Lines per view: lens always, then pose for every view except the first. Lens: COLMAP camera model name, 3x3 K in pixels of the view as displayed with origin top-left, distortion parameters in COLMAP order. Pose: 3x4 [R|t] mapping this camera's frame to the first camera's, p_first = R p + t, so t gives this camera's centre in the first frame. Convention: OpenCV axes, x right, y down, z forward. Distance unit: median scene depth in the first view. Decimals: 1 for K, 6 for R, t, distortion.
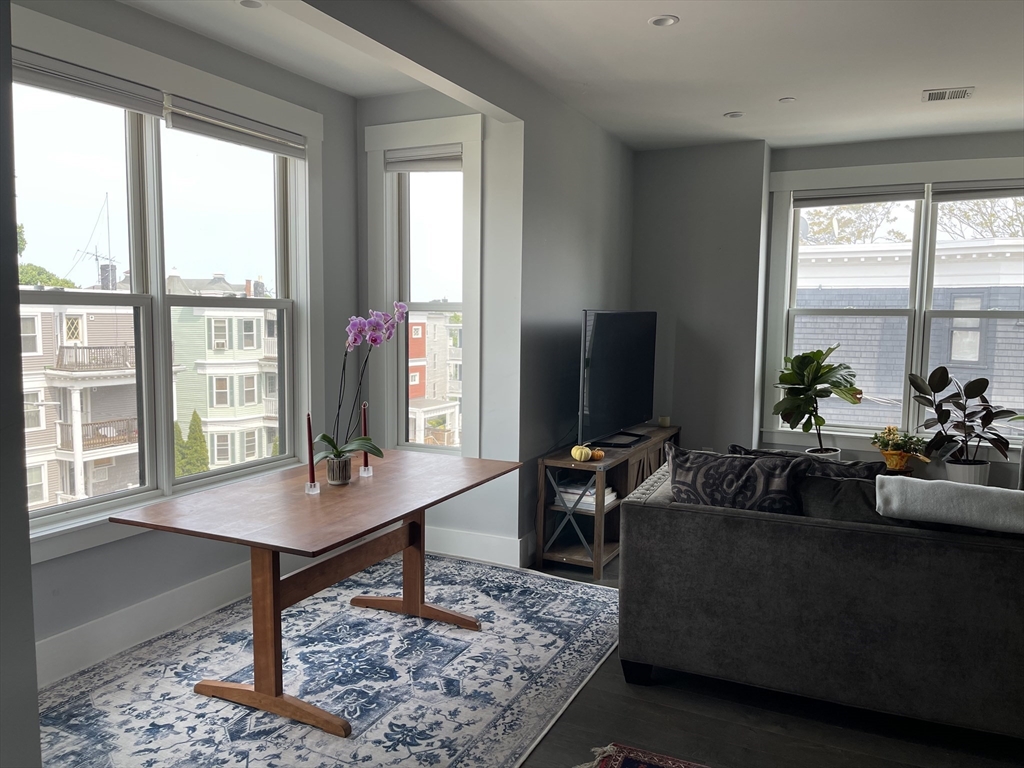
lens RADIAL K [[774.1, 0, 505.5], [0, 774.1, 385.3], [0, 0, 1]] dist [0.031634, -0.001998]
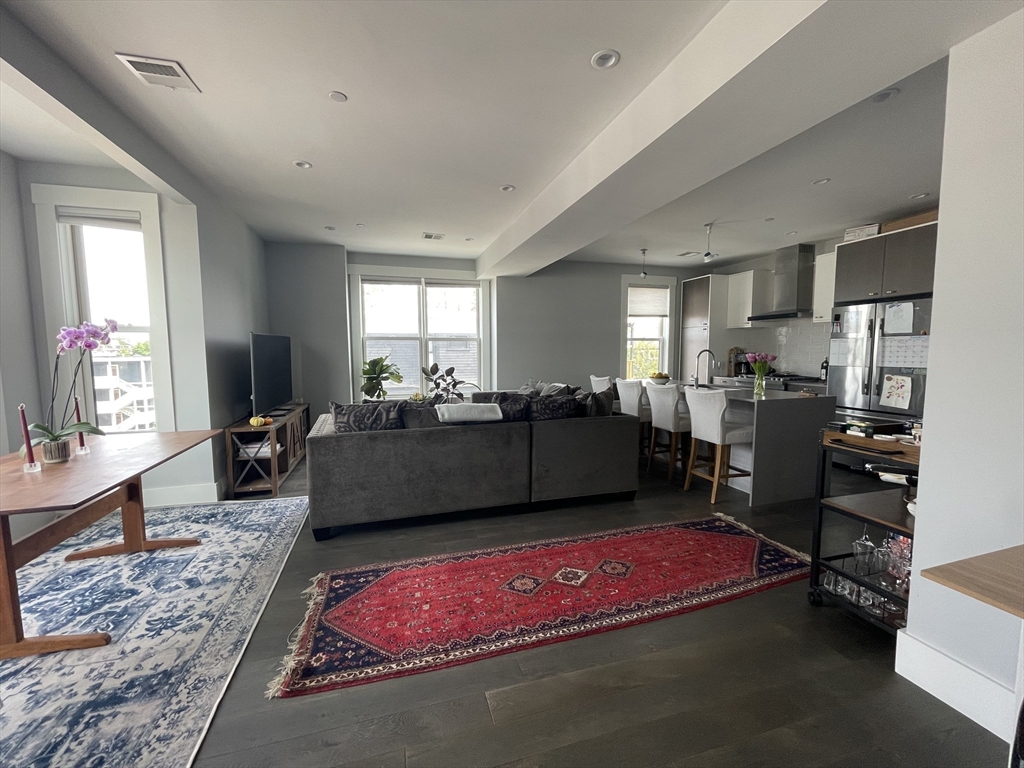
lens RADIAL K [[413.7, 0, 507.6], [0, 413.7, 385.5], [0, 0, 1]] dist [-0.008205, 0.004525]
pose [[0.738620, -0.071516, 0.670318, -0.098039], [0.074154, 0.996942, 0.024653, 0.035235], [-0.670031, 0.031498, 0.741665, 0.016571]]
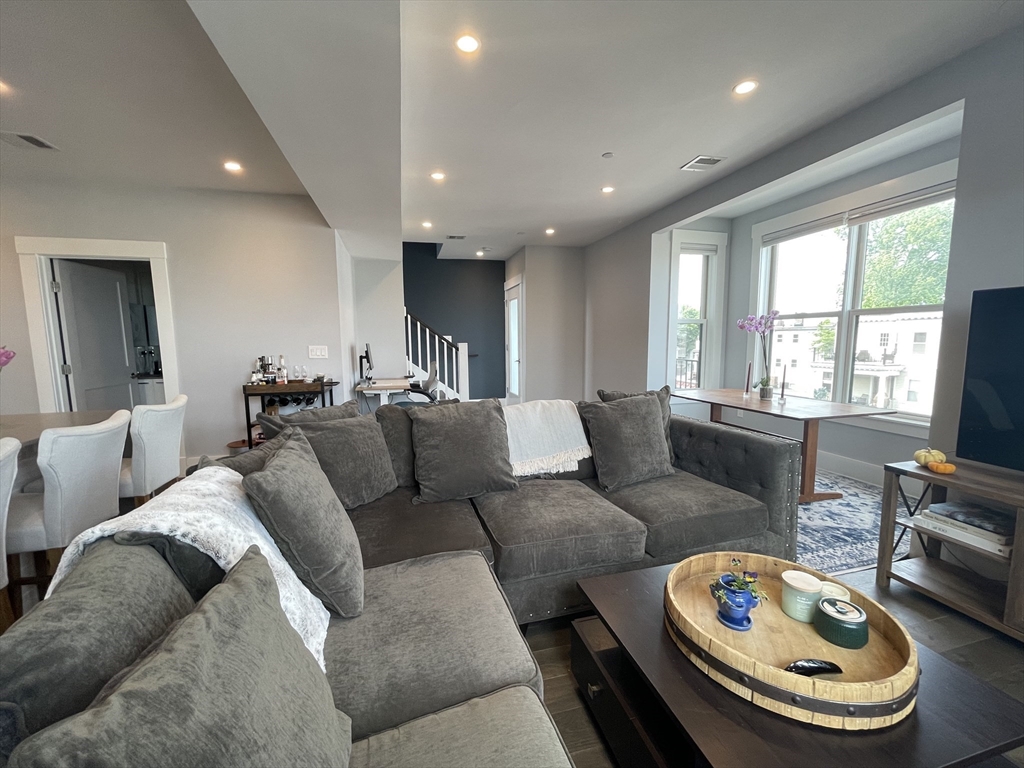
lens RADIAL K [[413.7, 0, 507.6], [0, 413.7, 385.5], [0, 0, 1]] dist [-0.008205, 0.004525]
pose [[-0.763030, 0.070391, -0.642519, 0.862232], [-0.057512, 0.982716, 0.175960, -0.056123], [0.643800, 0.171216, -0.745793, 1.157176]]
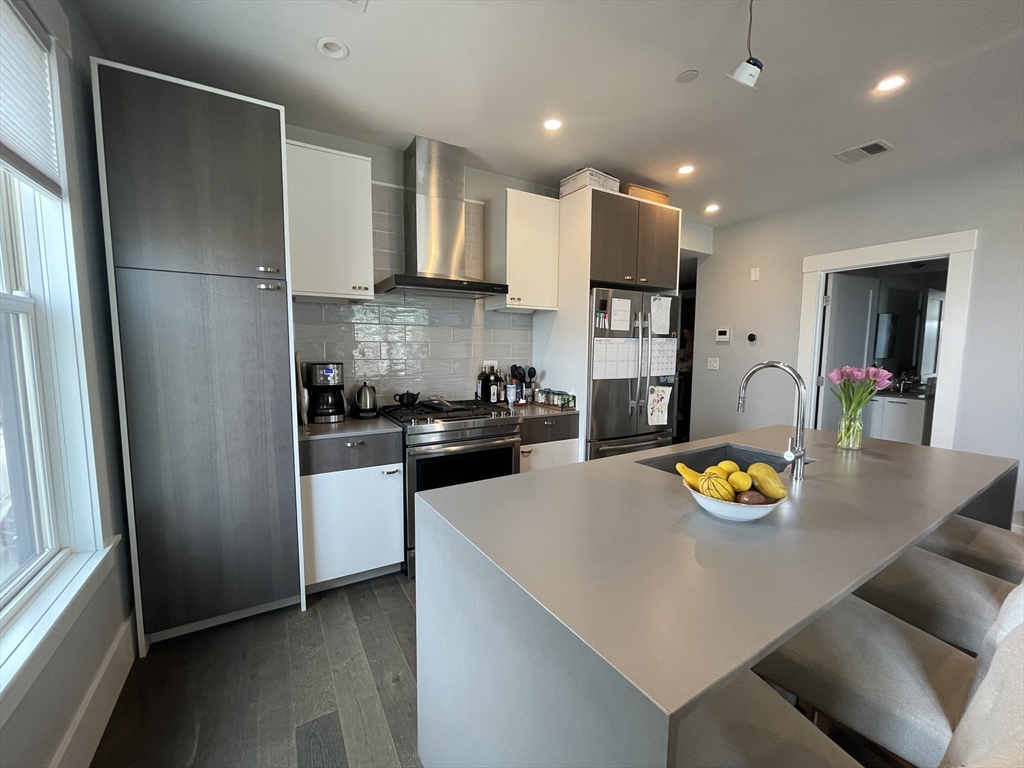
lens RADIAL K [[413.7, 0, 507.6], [0, 413.7, 385.5], [0, 0, 1]] dist [-0.008205, 0.004525]
pose [[-0.831957, -0.069263, 0.550500, 1.107321], [0.035501, 0.983499, 0.177395, -0.053779], [-0.553704, 0.167129, -0.815770, 0.984361]]
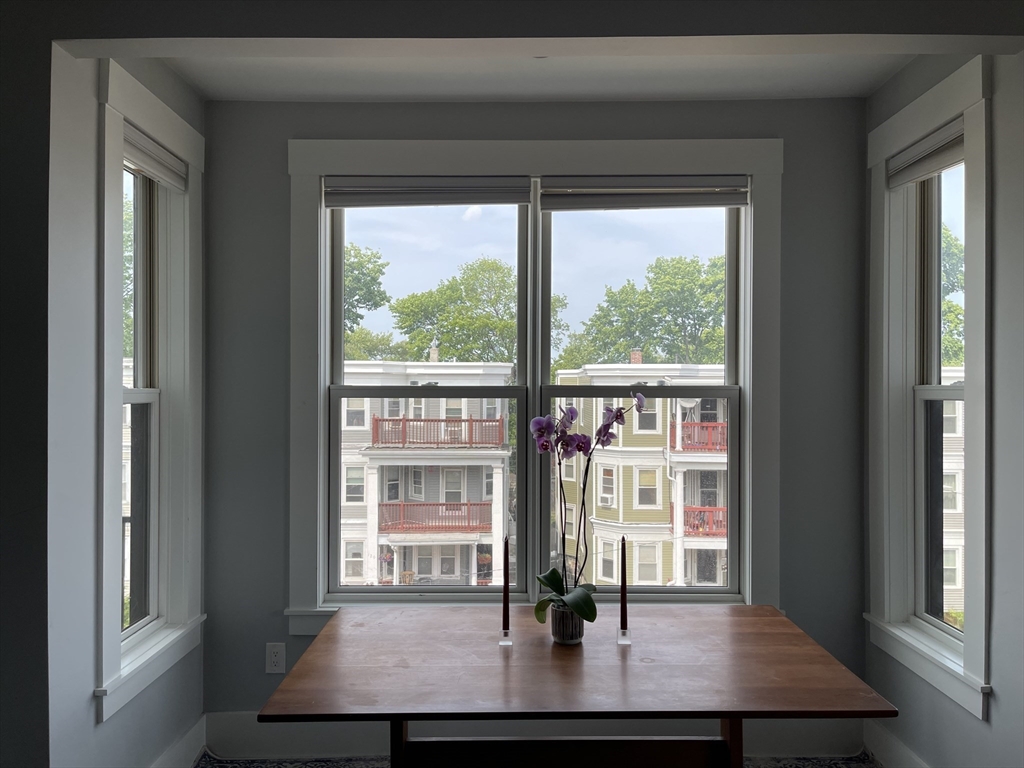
lens RADIAL K [[769.6, 0, 516.6], [0, 769.6, 390.4], [0, 0, 1]] dist [0.085185, -0.109549]
pose [[0.440286, -0.007351, -0.897828, 0.361597], [-0.077946, 0.995878, -0.046378, -0.058518], [0.894468, 0.090402, 0.437898, 0.515826]]
